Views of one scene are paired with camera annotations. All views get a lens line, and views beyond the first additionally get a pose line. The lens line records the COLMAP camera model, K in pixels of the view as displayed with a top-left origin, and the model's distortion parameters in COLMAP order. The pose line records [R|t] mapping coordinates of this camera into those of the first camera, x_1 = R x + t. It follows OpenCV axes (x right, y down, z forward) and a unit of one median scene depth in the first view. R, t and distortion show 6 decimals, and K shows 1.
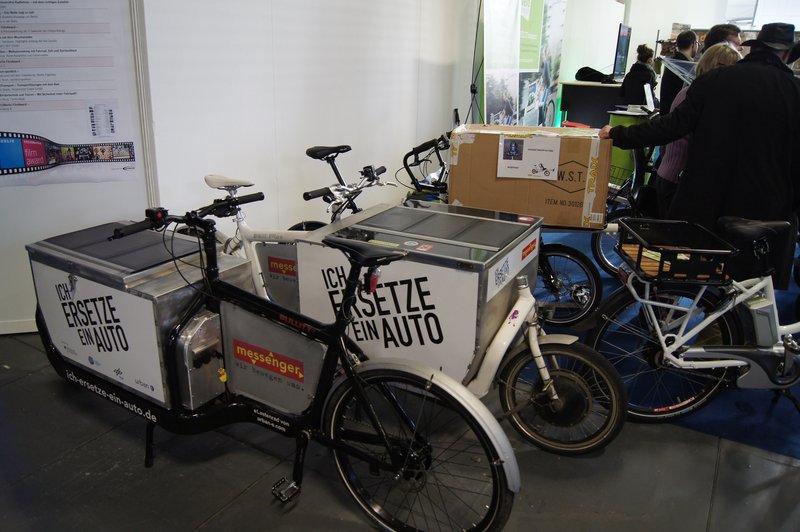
lens RADIAL K [[617.8, 0, 402.2], [0, 617.8, 265.3], [0, 0, 1]] dist [-0.085114, 0.015990]
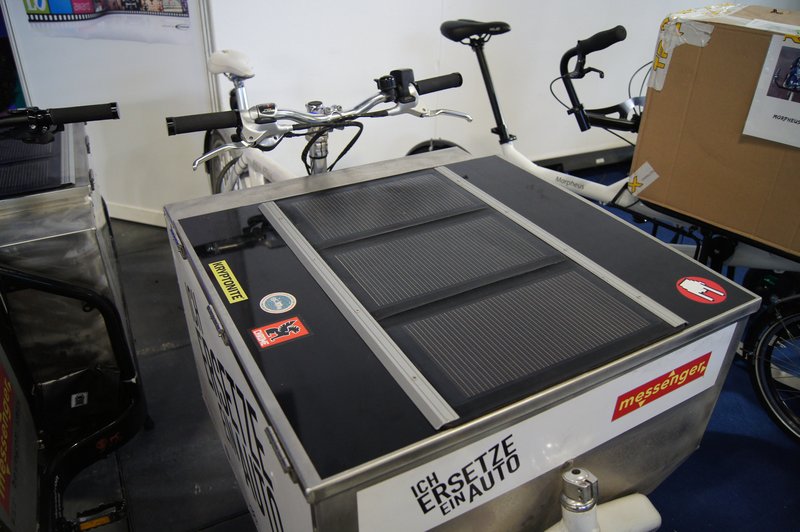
lens RADIAL K [[617.8, 0, 399.1], [0, 617.8, 265.2], [0, 0, 1]] dist [-0.085114, 0.015990]
pose [[0.837566, 0.279108, -0.469661, 0.173587], [-0.180061, 0.952649, 0.245026, -0.114170], [0.515811, -0.120658, 0.848163, 0.502849]]
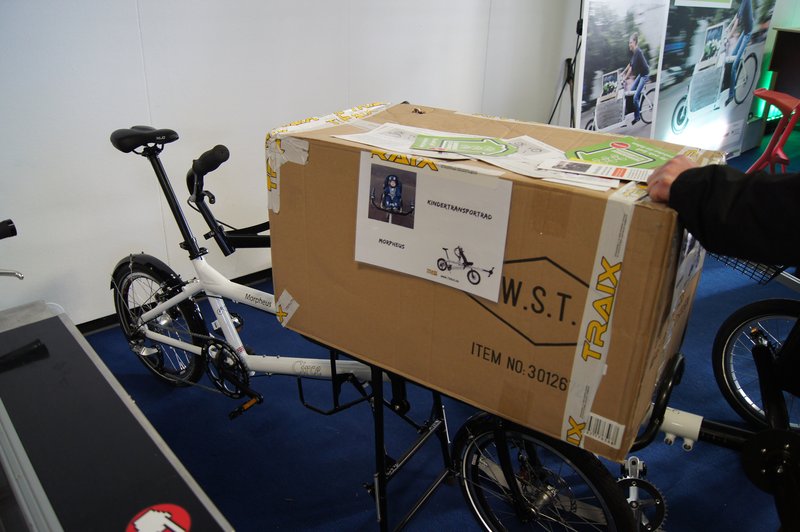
lens RADIAL K [[617.8, 0, 397.9], [0, 617.8, 265.2], [0, 0, 1]] dist [-0.085114, 0.015990]
pose [[0.940492, 0.150945, -0.304451, 0.291455], [-0.120627, 0.985878, 0.116159, -0.185872], [0.317685, -0.072522, 0.945419, 0.642844]]
